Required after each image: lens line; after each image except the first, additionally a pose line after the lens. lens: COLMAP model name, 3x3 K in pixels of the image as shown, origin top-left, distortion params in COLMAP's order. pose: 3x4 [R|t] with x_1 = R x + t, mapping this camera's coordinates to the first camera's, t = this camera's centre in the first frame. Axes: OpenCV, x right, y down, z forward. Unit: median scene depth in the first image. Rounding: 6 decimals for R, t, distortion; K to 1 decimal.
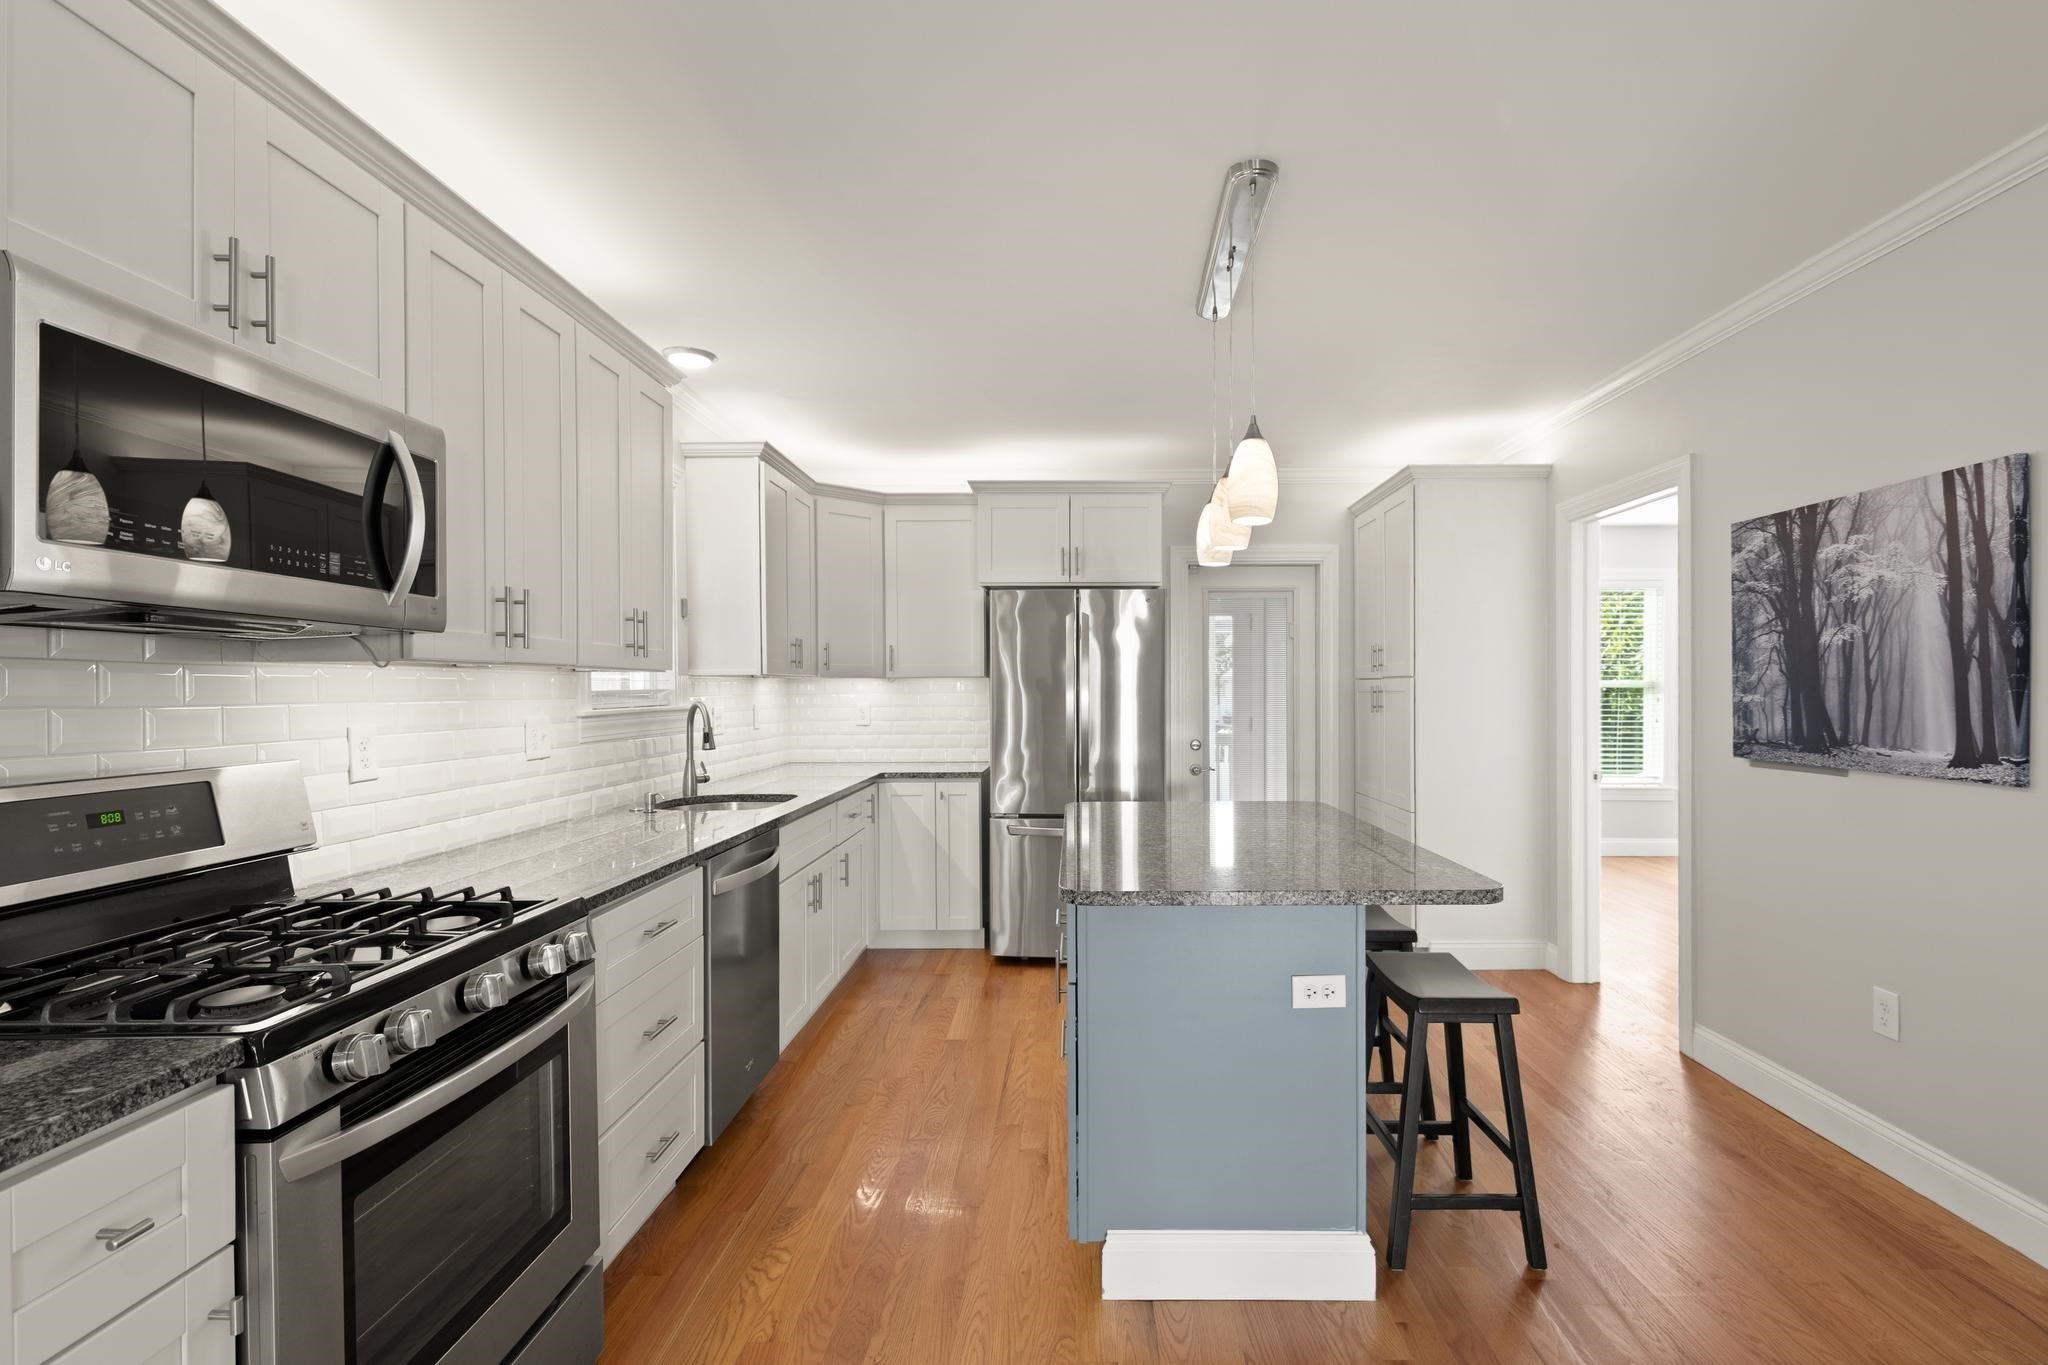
lens RADIAL K [[966.5, 0, 1071.5], [0, 966.5, 699.7], [0, 0, 1]] dist [0.002700, -0.000464]
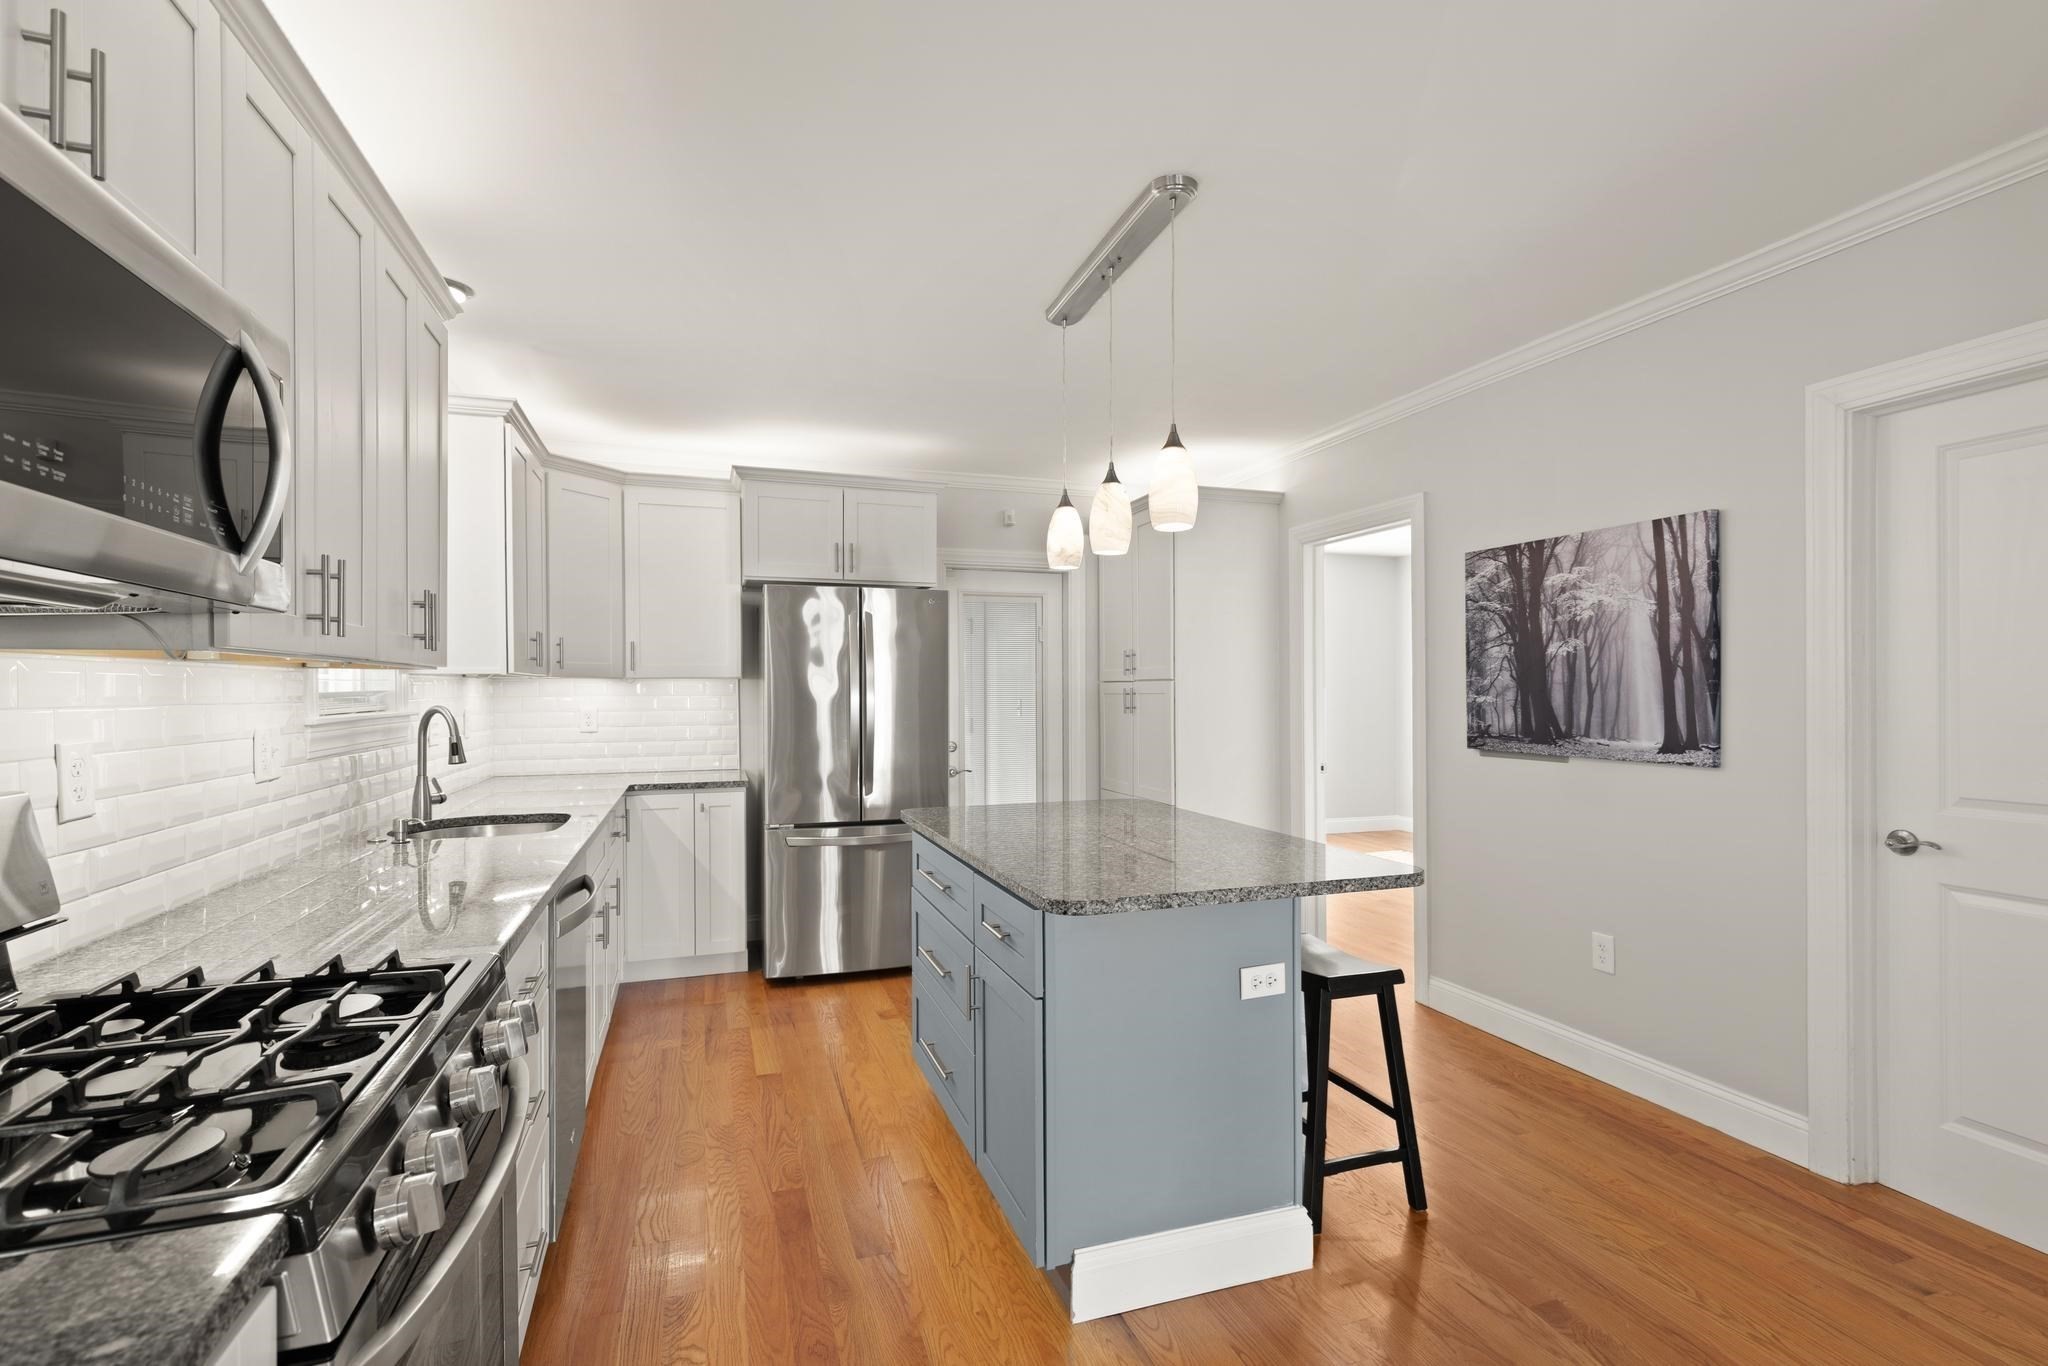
lens RADIAL K [[951.6, 0, 1031.9], [0, 951.6, 695.2], [0, 0, 1]] dist [0.005007, -0.000178]
pose [[0.942633, -0.000360, 0.333831, -0.247465], [0.002703, 0.999975, -0.006554, -0.000277], [-0.333821, 0.007081, 0.942610, 0.086480]]
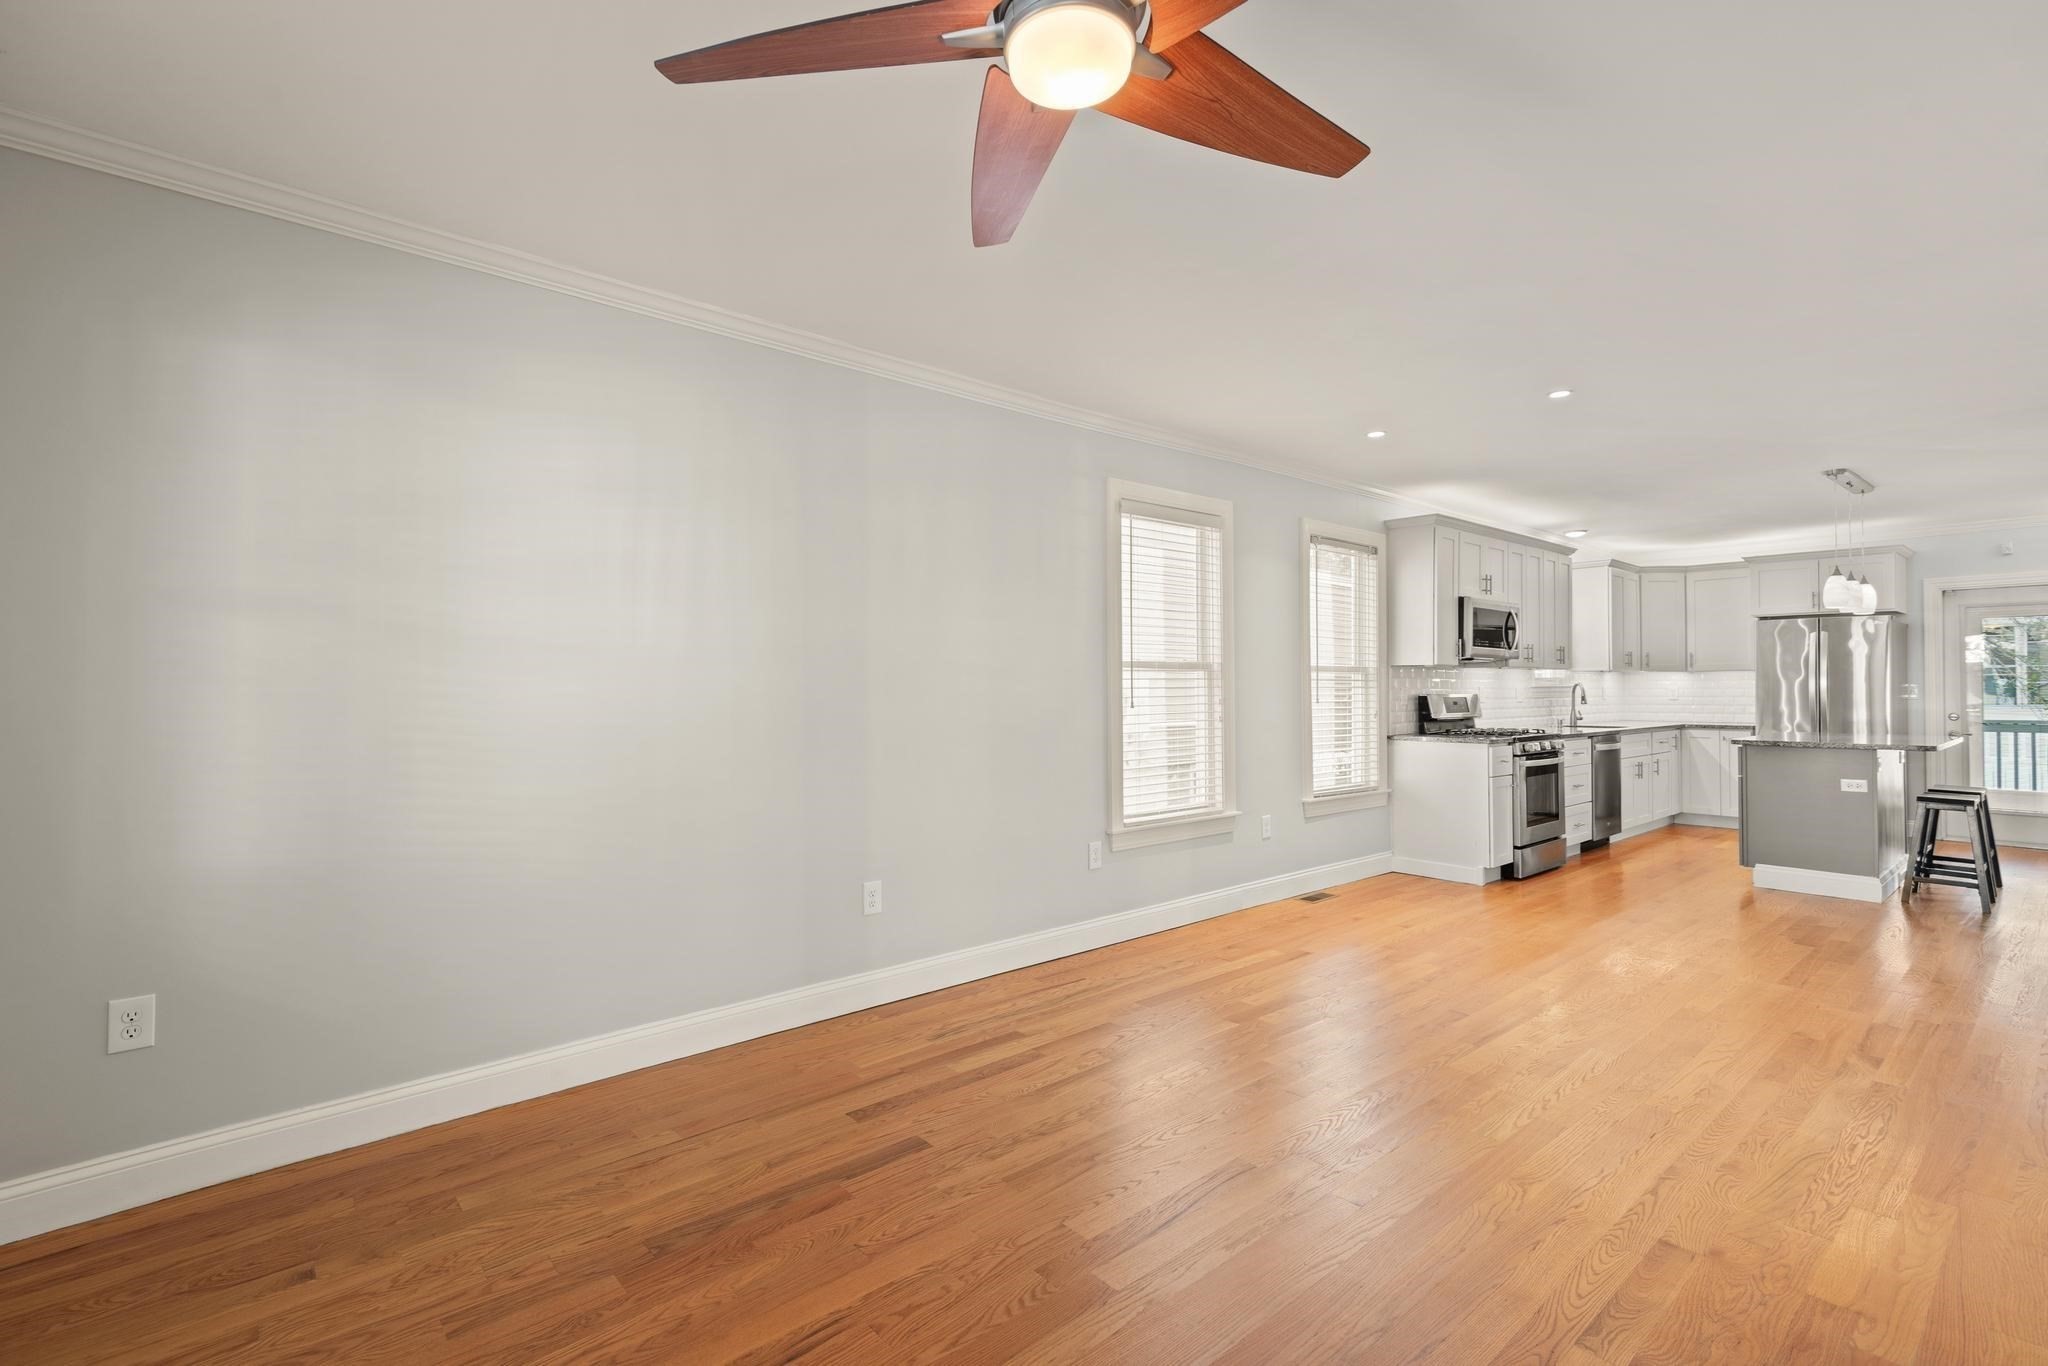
lens RADIAL K [[933.2, 0, 1035.1], [0, 933.2, 678.2], [0, 0, 1]] dist [0.012360, -0.000206]
pose [[0.667815, -0.005813, -0.744305, 0.527297], [-0.009532, 0.999821, -0.016360, 0.053096], [0.744266, 0.018020, 0.667640, -1.878820]]
